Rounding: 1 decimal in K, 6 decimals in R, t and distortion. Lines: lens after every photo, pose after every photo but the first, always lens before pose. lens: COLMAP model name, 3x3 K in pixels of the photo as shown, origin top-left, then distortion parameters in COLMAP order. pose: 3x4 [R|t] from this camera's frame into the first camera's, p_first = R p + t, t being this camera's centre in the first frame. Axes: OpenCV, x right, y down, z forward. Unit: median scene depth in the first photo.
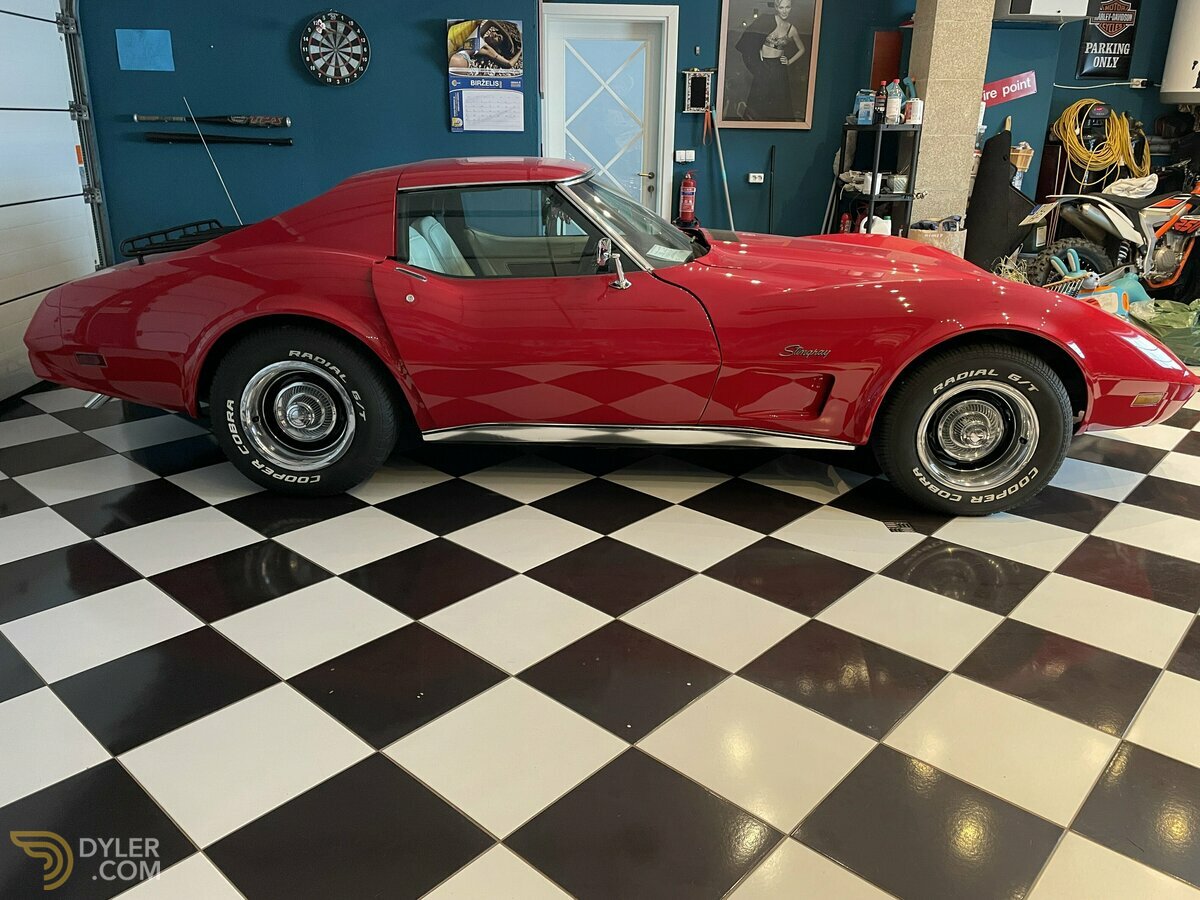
lens RADIAL K [[898.9, 0, 604.7], [0, 898.9, 450.7], [0, 0, 1]] dist [0.092042, -0.106410]
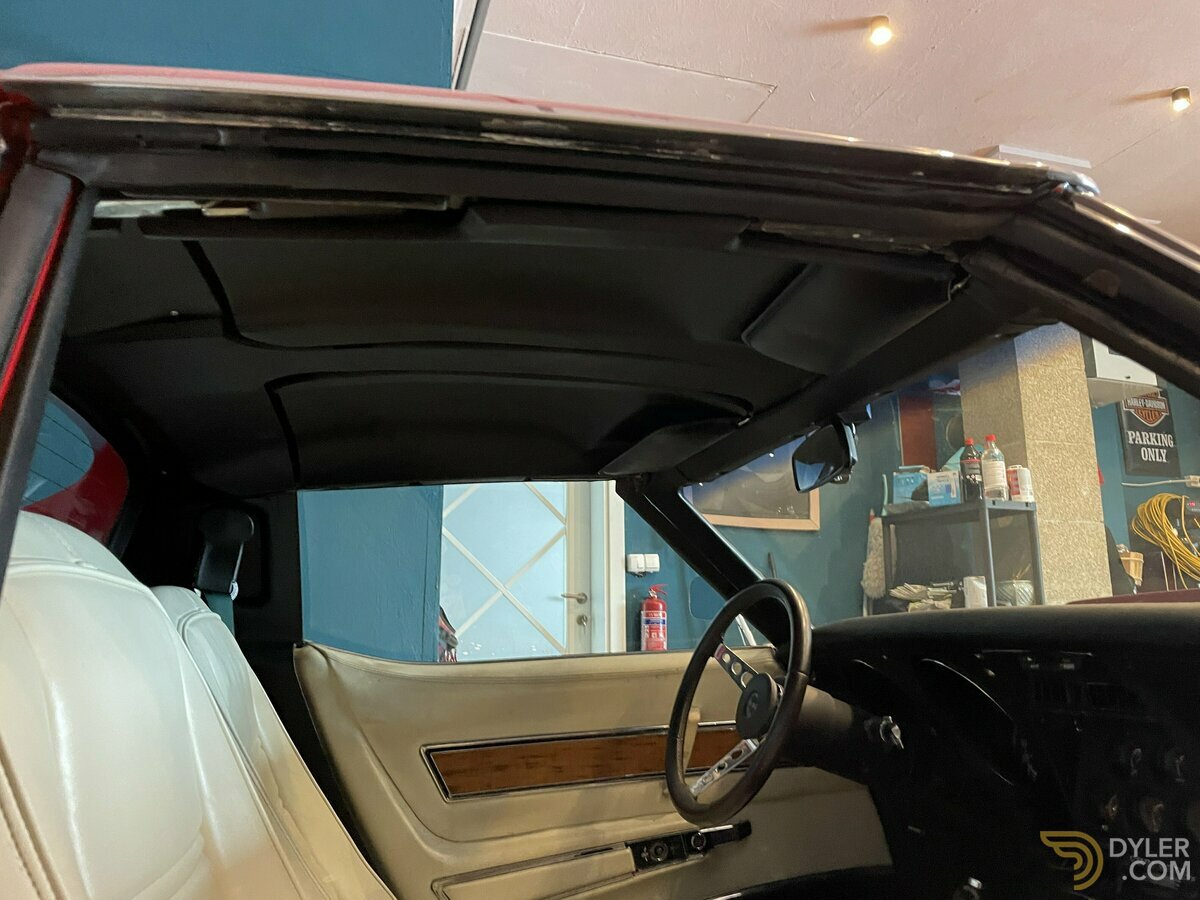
lens RADIAL K [[898.9, 0, 604.7], [0, 898.9, 450.7], [0, 0, 1]] dist [0.092042, -0.106410]
pose [[0.966170, 0.032343, 0.255869, -0.116423], [0.103075, 0.860999, -0.498052, -0.113568], [-0.236412, 0.507577, 0.828538, 0.579961]]
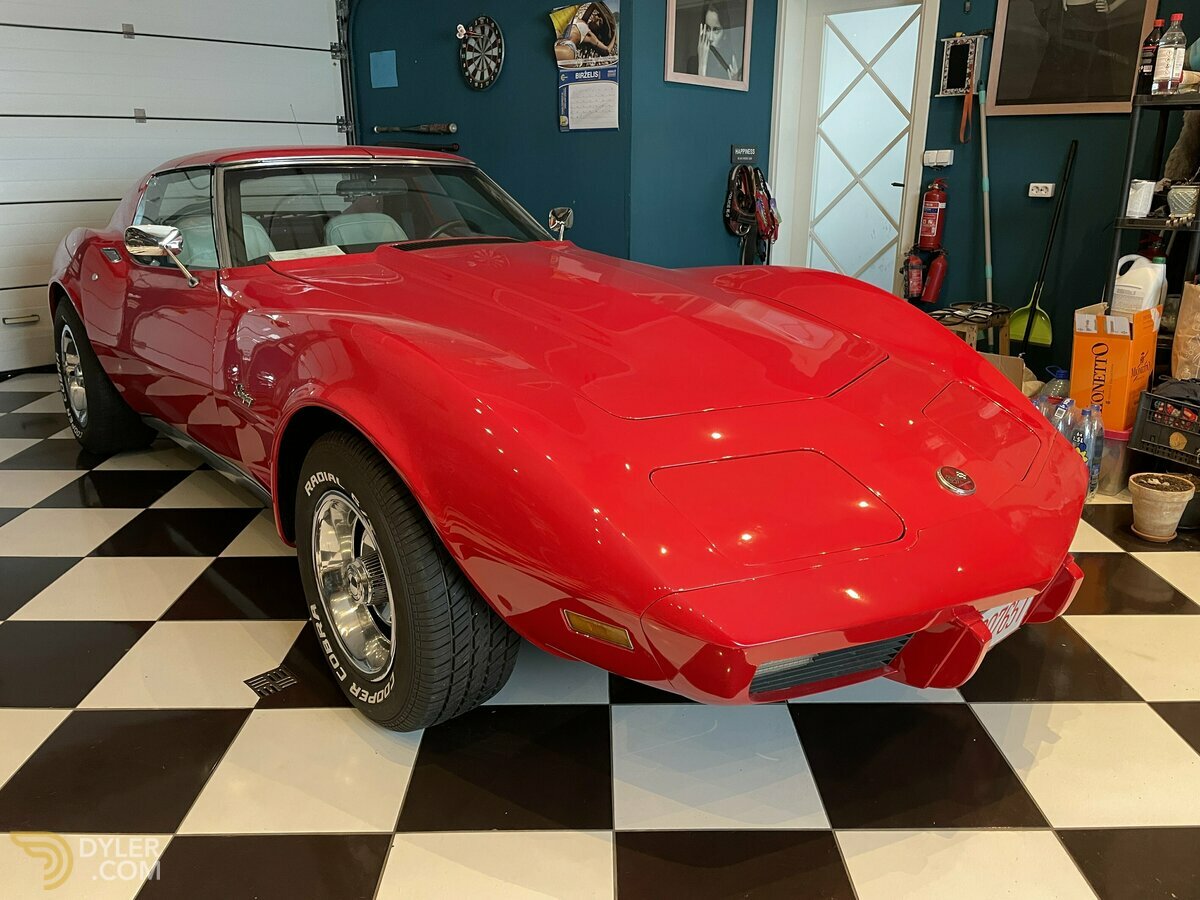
lens RADIAL K [[898.9, 0, 604.7], [0, 898.9, 450.7], [0, 0, 1]] dist [0.092042, -0.106410]
pose [[0.674648, 0.214907, -0.706162, 0.577316], [-0.236412, 0.969193, 0.069095, -0.113958], [0.699257, 0.120330, 0.704671, 0.428550]]
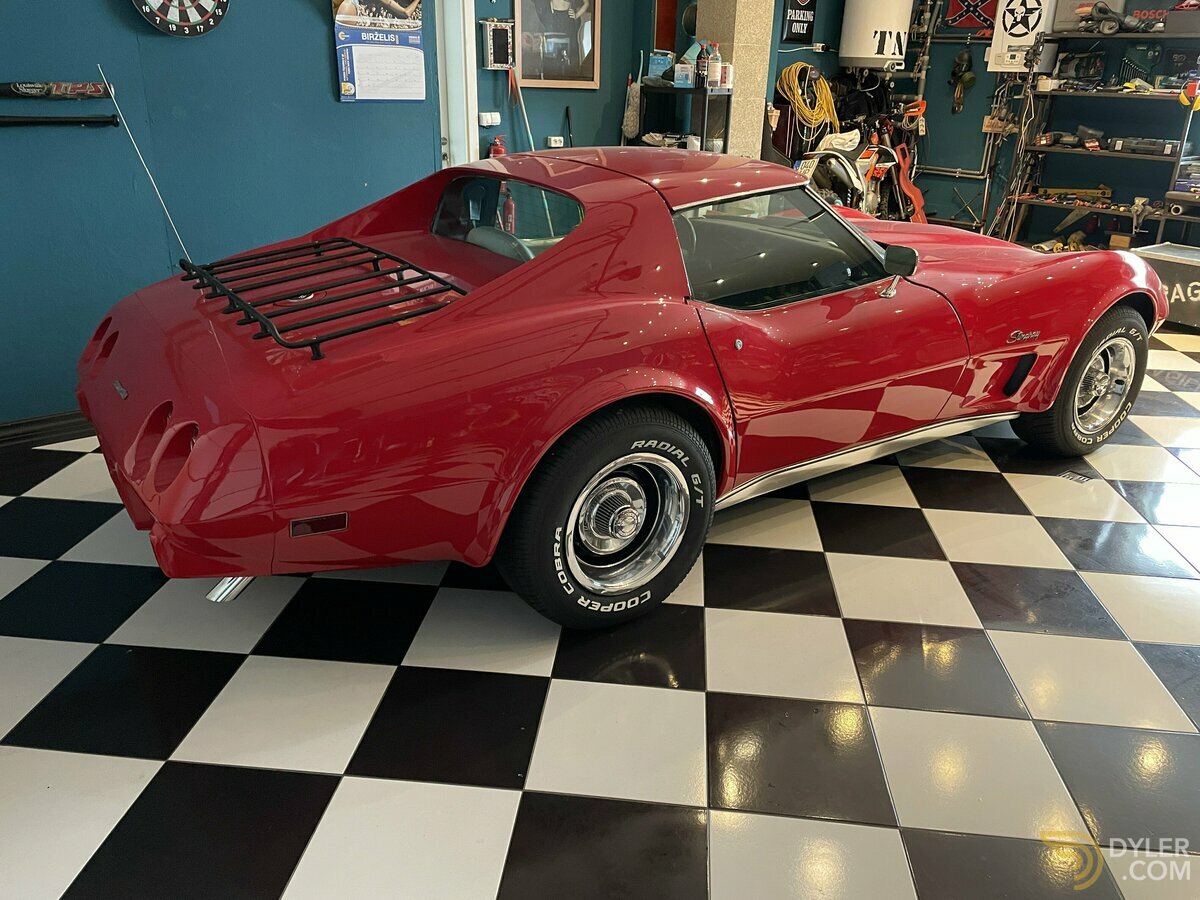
lens RADIAL K [[898.9, 0, 604.7], [0, 898.9, 450.7], [0, 0, 1]] dist [0.092042, -0.106410]
pose [[0.803639, -0.221828, 0.552228, -0.477469], [0.182842, 0.975086, 0.125604, -0.123429], [-0.566333, 0.000031, 0.824177, 0.252044]]
